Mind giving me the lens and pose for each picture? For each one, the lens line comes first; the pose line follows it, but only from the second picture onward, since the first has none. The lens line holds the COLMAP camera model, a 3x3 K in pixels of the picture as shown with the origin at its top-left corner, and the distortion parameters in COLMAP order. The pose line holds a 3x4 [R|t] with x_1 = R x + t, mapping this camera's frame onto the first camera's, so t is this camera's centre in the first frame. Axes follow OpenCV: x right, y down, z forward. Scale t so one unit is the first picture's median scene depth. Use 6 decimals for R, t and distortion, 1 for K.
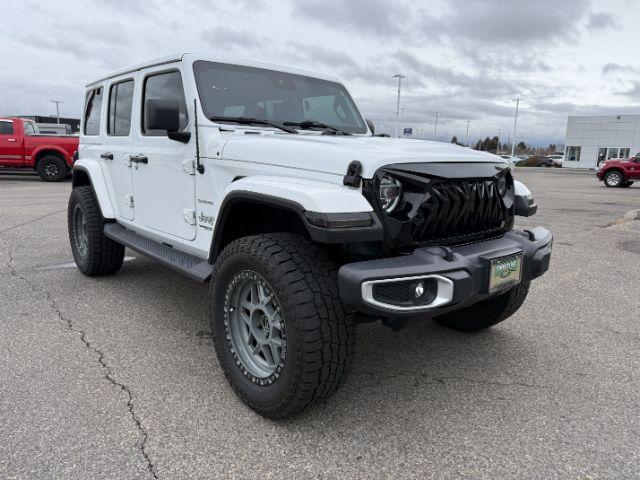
lens RADIAL K [[462.8, 0, 320.0], [0, 462.8, 240.0], [0, 0, 1]] dist [0.004246, -0.001063]
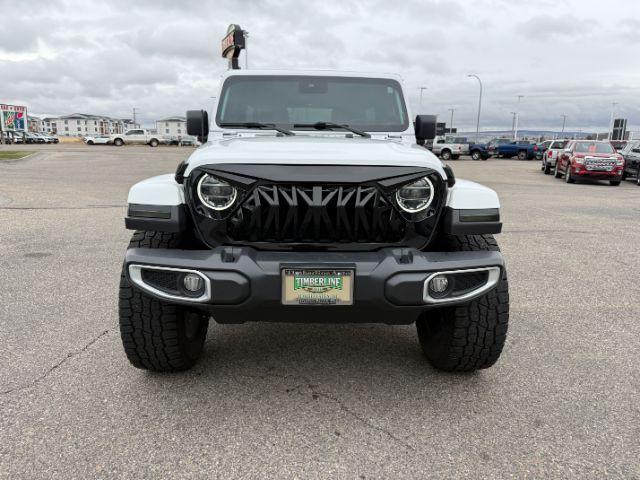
lens RADIAL K [[458.3, 0, 320.0], [0, 458.3, 240.0], [0, 0, 1]] dist [0.002225, -0.000082]
pose [[0.777370, 0.116912, -0.618083, 0.646015], [-0.114852, 0.992440, 0.043272, -0.041505], [0.618469, 0.037350, 0.784921, 0.210953]]
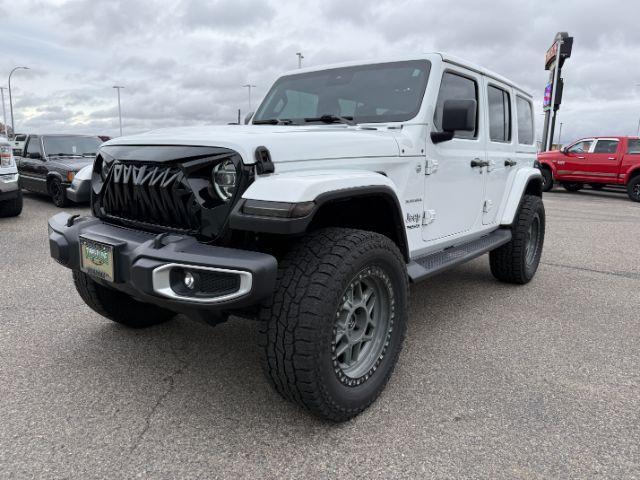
lens RADIAL K [[458.3, 0, 320.0], [0, 458.3, 240.0], [0, 0, 1]] dist [0.002225, -0.000082]
pose [[0.239977, 0.162907, -0.957012, 0.945247], [-0.207651, 0.971617, 0.113323, -0.112615], [0.948310, 0.171529, 0.266993, 0.804018]]
